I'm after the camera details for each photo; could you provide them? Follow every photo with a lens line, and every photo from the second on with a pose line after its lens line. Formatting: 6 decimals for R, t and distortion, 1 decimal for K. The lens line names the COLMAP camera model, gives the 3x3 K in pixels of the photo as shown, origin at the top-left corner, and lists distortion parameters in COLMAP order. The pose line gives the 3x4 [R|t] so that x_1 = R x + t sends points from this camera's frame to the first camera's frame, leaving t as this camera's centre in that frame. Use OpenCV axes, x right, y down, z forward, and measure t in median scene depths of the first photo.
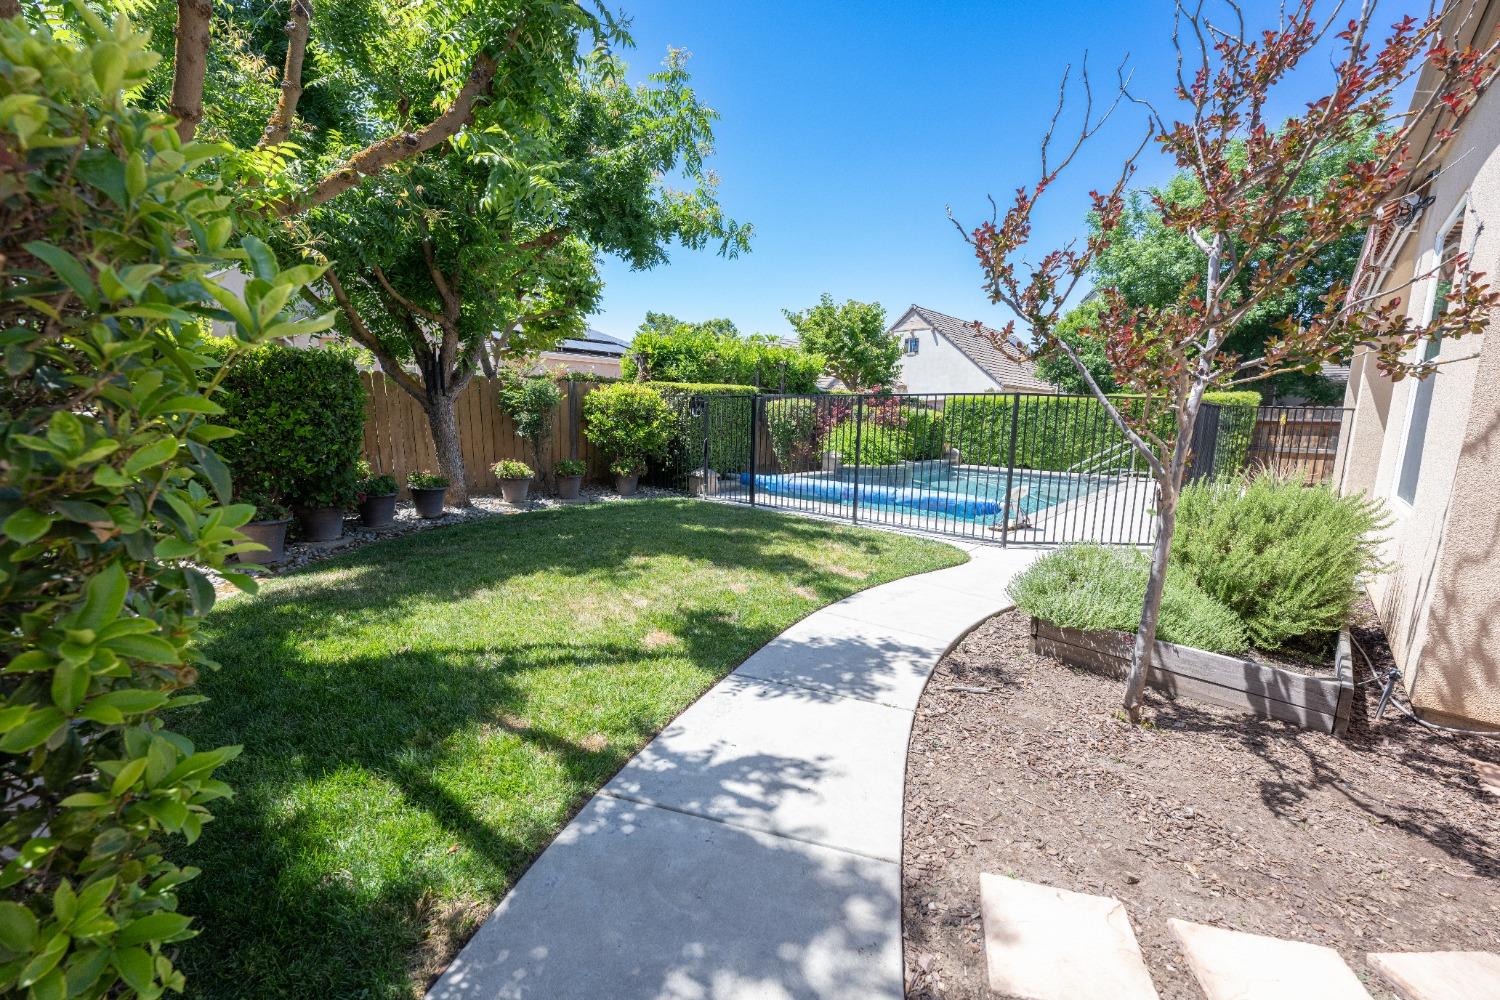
lens RADIAL K [[591.9, 0, 748.6], [0, 591.9, 508.0], [0, 0, 1]] dist [-0.000186, 0.000097]
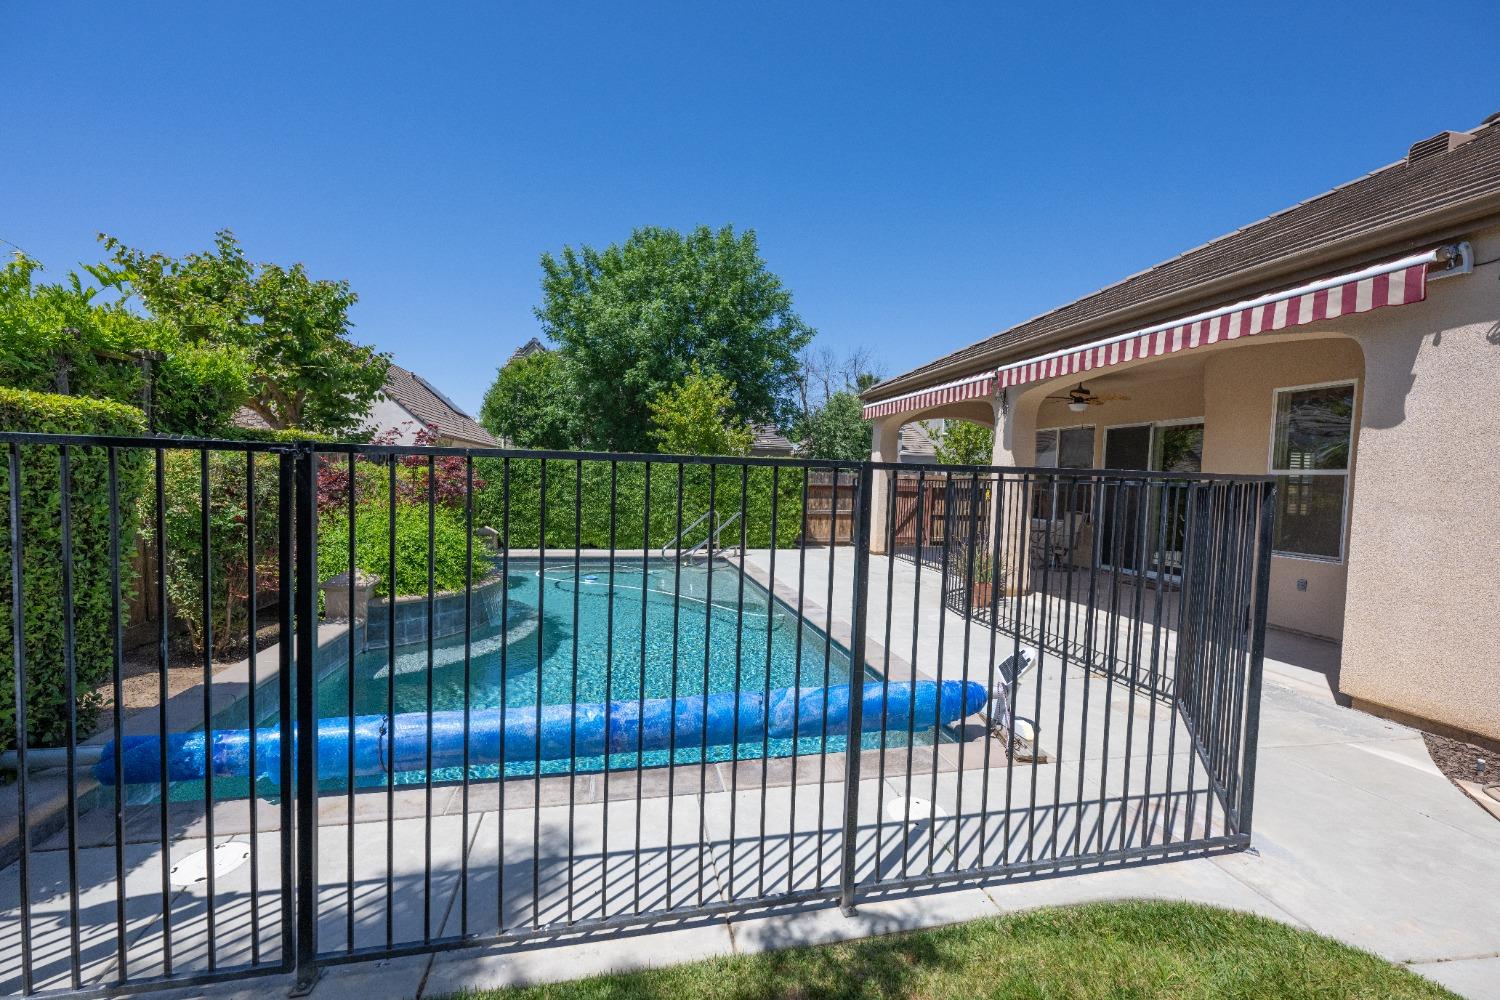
lens RADIAL K [[602.3, 0, 743.3], [0, 602.3, 504.5], [0, 0, 1]] dist [-0.002772, -0.000162]
pose [[0.568182, -0.040651, 0.821899, -0.058401], [0.114016, 0.993035, -0.029704, -0.097679], [-0.814966, 0.110587, 0.568859, 0.508519]]
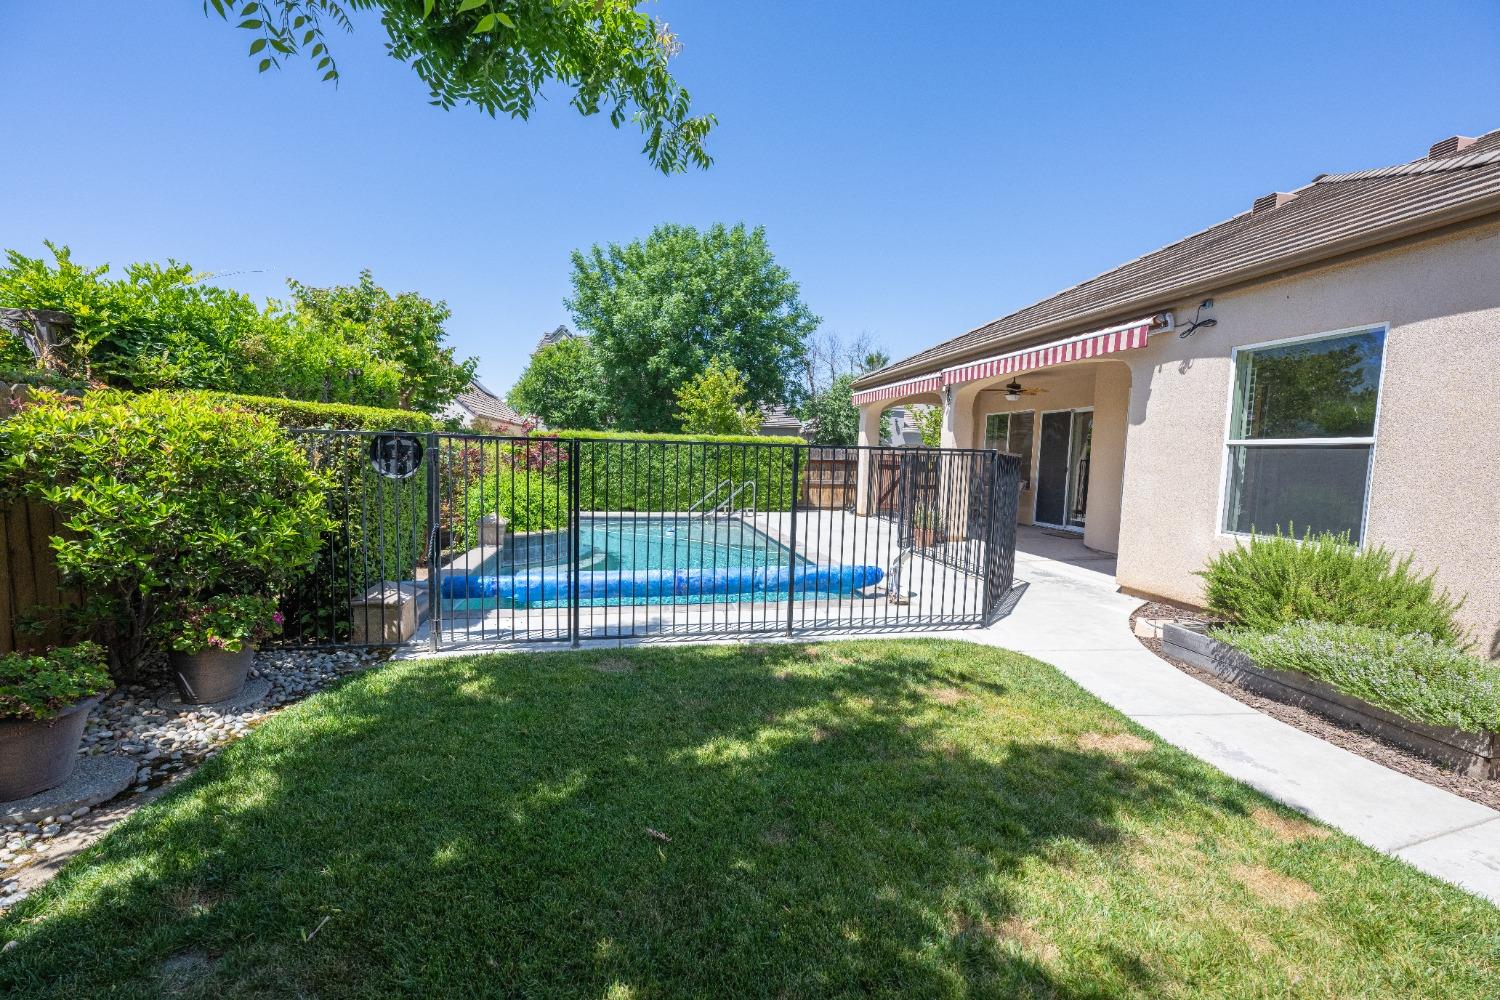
lens RADIAL K [[591.9, 0, 748.6], [0, 591.9, 508.0], [0, 0, 1]] dist [-0.000186, 0.000097]
pose [[0.580007, -0.079213, 0.810751, -0.227323], [0.115571, 0.993195, 0.014359, -0.079531], [-0.806372, 0.085371, 0.585215, 0.382674]]
